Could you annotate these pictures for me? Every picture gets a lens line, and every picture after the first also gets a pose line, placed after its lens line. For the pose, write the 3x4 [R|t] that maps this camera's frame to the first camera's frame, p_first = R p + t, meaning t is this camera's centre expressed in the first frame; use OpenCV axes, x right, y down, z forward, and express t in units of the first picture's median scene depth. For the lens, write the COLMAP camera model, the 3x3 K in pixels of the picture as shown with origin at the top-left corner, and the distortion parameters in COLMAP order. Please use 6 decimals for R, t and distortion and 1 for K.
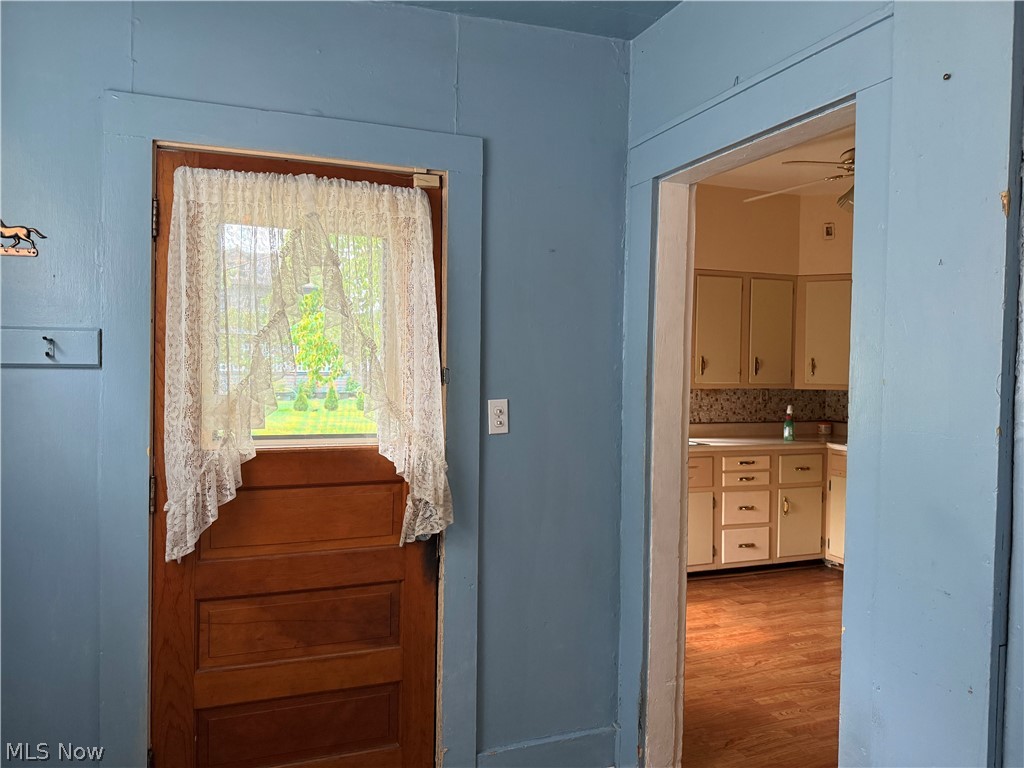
lens RADIAL K [[713.1, 0, 489.0], [0, 713.1, 359.7], [0, 0, 1]] dist [0.025181, -0.060244]
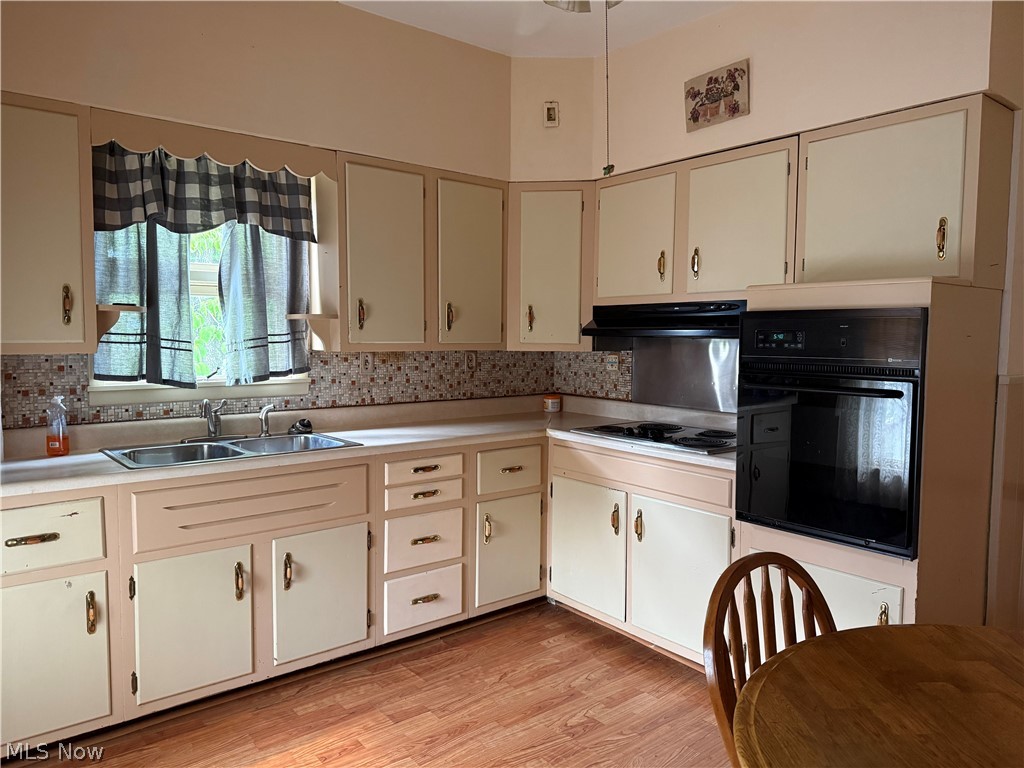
lens RADIAL K [[713.1, 0, 489.0], [0, 713.1, 359.7], [0, 0, 1]] dist [0.025181, -0.060244]
pose [[0.953898, -0.017625, 0.299612, 0.218344], [0.003475, 0.998856, 0.047694, 0.018008], [-0.300110, -0.044454, 0.952868, 0.373739]]
